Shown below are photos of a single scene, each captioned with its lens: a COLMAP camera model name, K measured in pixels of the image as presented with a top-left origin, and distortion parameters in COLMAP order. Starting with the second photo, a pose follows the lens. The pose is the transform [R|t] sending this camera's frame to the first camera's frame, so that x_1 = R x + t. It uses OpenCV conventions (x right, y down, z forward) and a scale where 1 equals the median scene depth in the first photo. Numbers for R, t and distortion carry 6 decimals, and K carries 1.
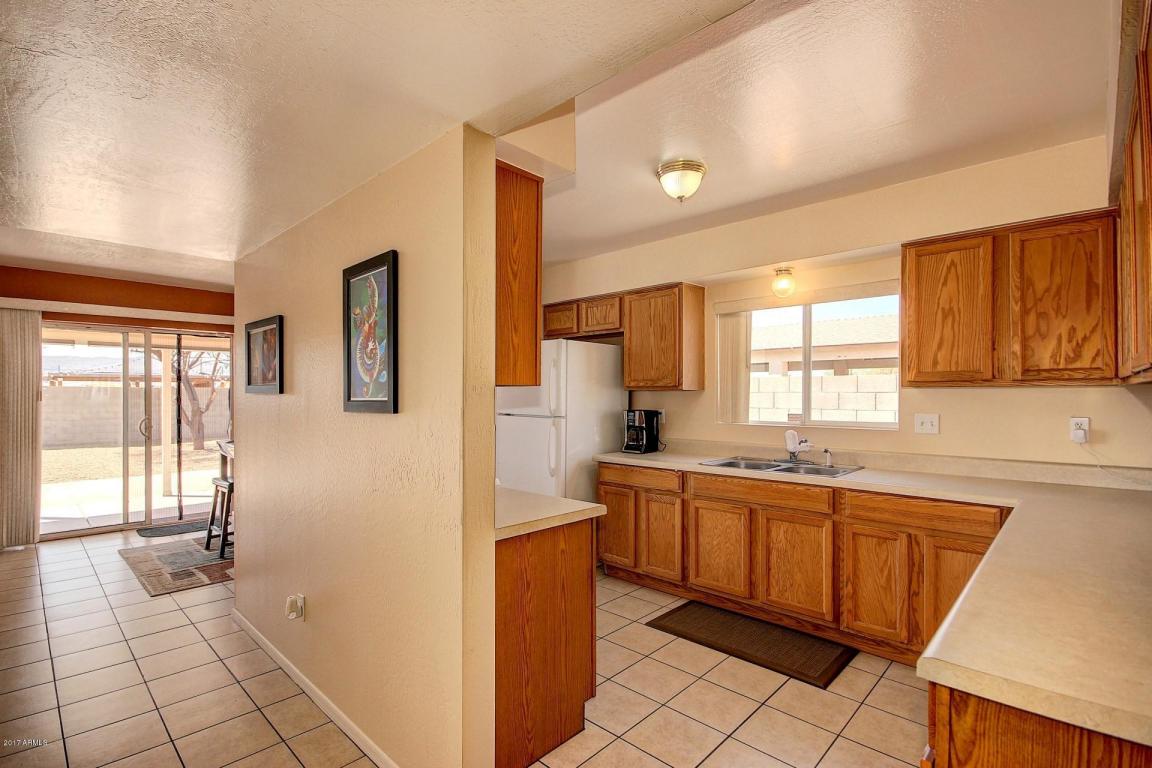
lens RADIAL K [[542.2, 0, 546.6], [0, 542.2, 396.0], [0, 0, 1]] dist [-0.002109, -0.000144]
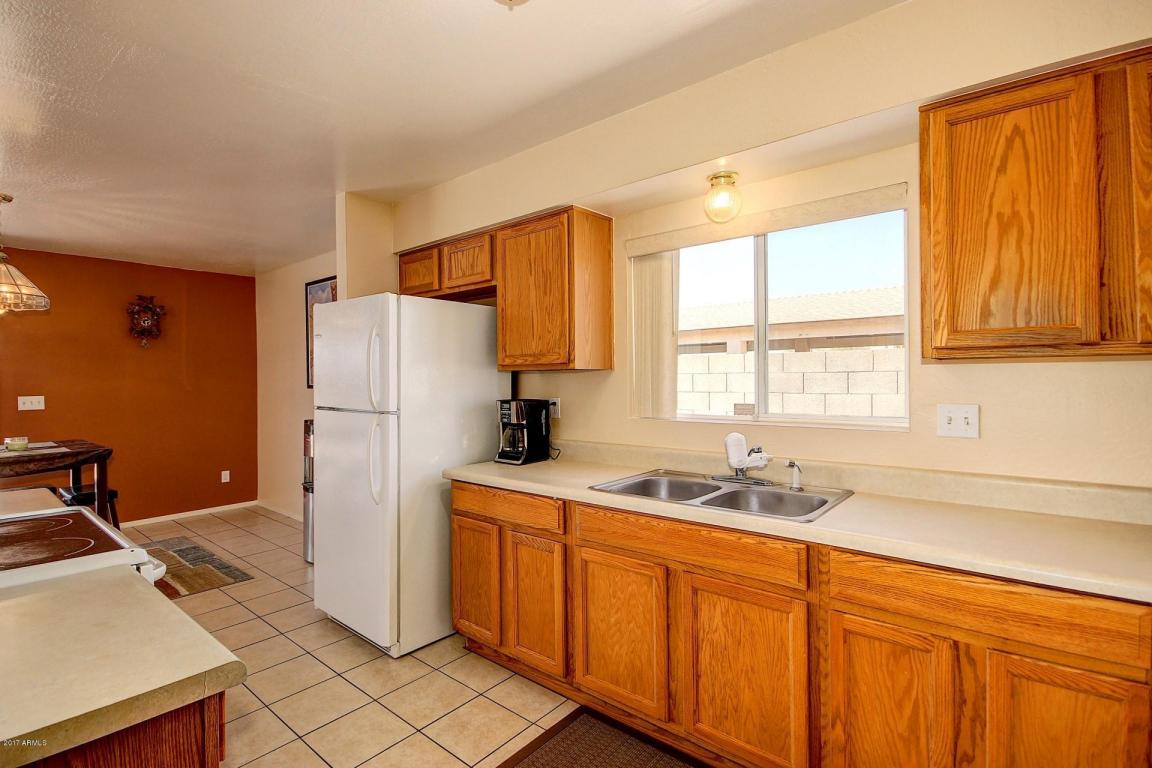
lens RADIAL K [[547.2, 0, 524.2], [0, 547.2, 378.6], [0, 0, 1]] dist [0.000908, -0.006808]
pose [[0.999540, -0.009870, 0.028671, 0.191519], [0.009939, 0.999948, -0.002274, 0.001008], [-0.028647, 0.002558, 0.999586, 0.380749]]
